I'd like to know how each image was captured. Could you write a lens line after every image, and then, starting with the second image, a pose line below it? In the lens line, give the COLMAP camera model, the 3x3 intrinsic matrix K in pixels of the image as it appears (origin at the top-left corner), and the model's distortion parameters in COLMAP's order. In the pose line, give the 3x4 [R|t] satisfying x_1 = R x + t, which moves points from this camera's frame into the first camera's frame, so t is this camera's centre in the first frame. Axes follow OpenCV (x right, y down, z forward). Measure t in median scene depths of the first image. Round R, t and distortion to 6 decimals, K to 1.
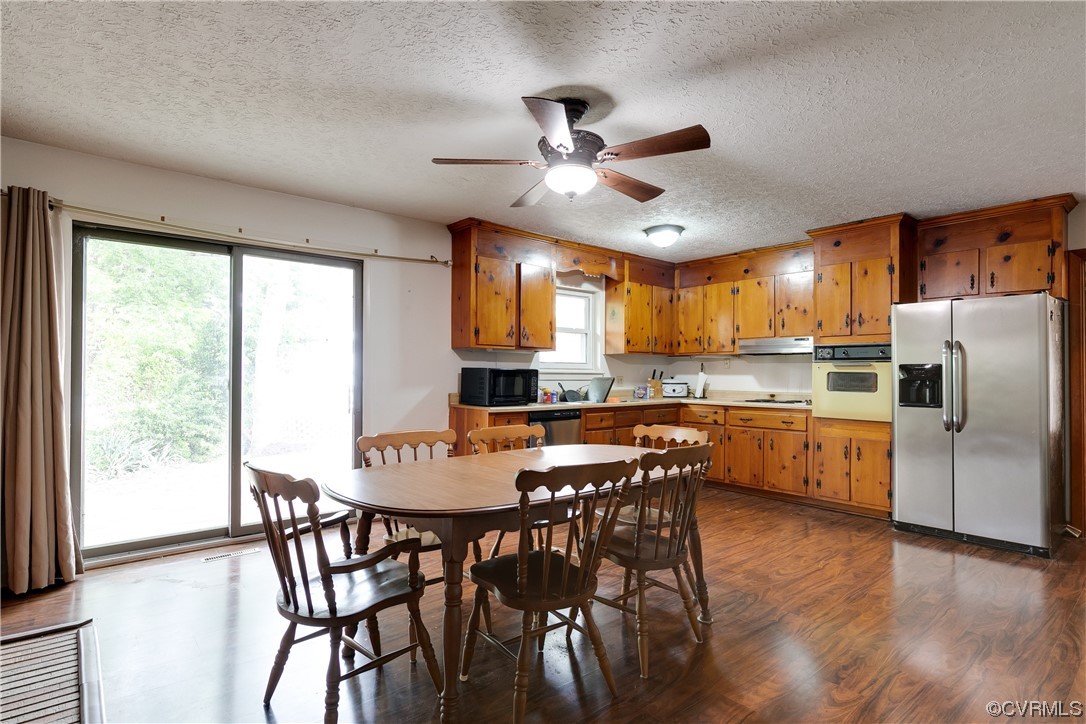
lens RADIAL K [[568.9, 0, 557.4], [0, 568.9, 367.1], [0, 0, 1]] dist [0.001615, -0.000276]
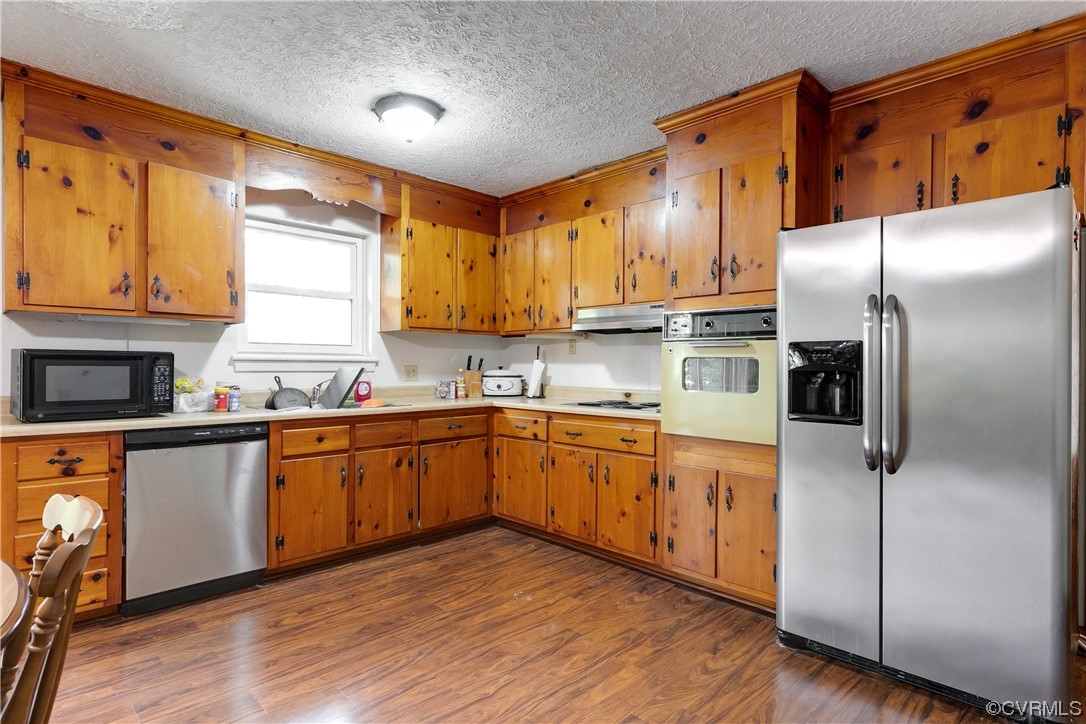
lens RADIAL K [[568.9, 0, 559.2], [0, 568.9, 366.9], [0, 0, 1]] dist [0.001615, -0.000276]
pose [[0.997720, -0.000055, 0.067482, 0.324923], [-0.001039, 0.999869, 0.016182, 0.009130], [-0.067474, -0.016216, 0.997589, 0.446425]]
